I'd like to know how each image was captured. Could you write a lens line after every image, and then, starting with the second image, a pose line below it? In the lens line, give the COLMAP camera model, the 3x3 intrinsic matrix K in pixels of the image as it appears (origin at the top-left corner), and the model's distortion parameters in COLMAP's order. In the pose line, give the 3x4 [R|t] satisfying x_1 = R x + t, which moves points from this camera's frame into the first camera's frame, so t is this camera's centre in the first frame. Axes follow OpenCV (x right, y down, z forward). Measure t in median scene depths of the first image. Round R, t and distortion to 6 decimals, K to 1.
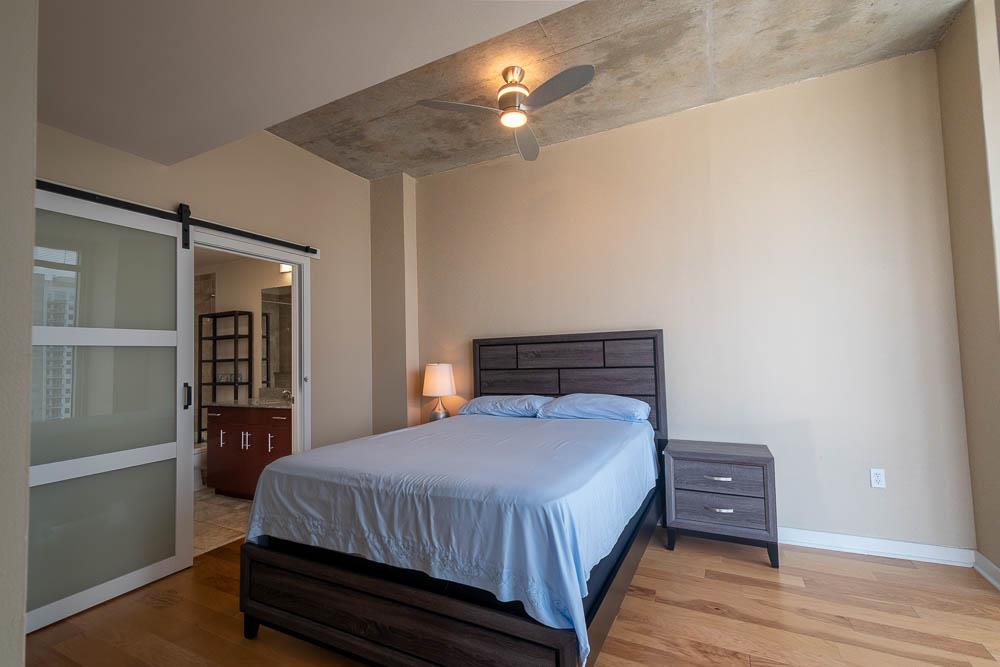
lens RADIAL K [[438.4, 0, 492.6], [0, 438.4, 329.6], [0, 0, 1]] dist [0.011124, -0.000220]
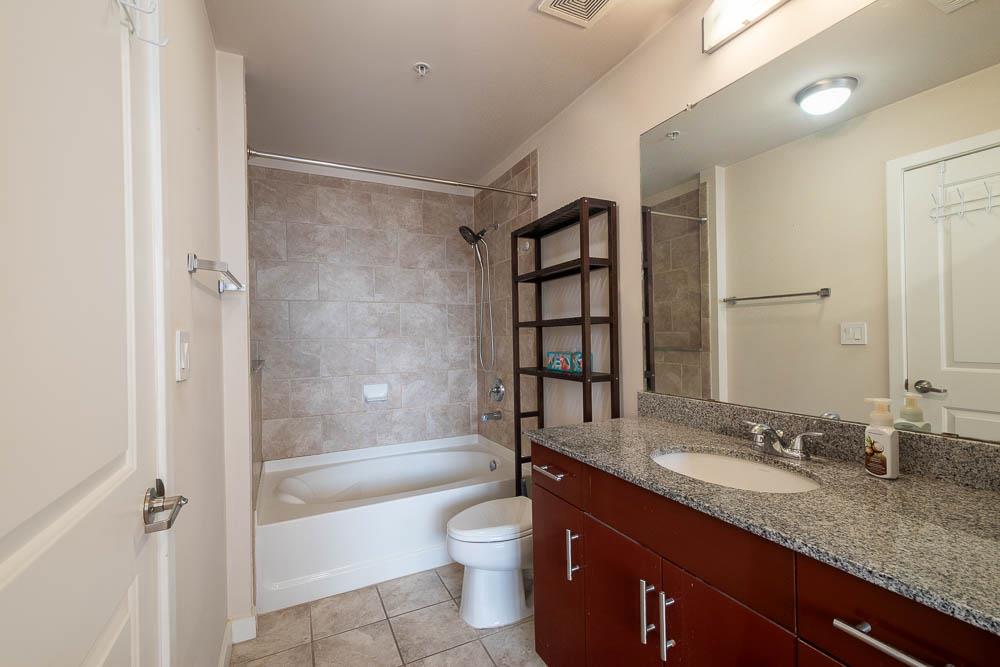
lens RADIAL K [[438.4, 0, 498.4], [0, 438.4, 330.5], [0, 0, 1]] dist [0.011124, -0.000220]
pose [[0.802249, 0.009816, -0.596909, -0.386014], [0.026612, 0.998283, 0.052183, 0.052533], [0.596396, -0.057749, 0.800610, 0.595343]]
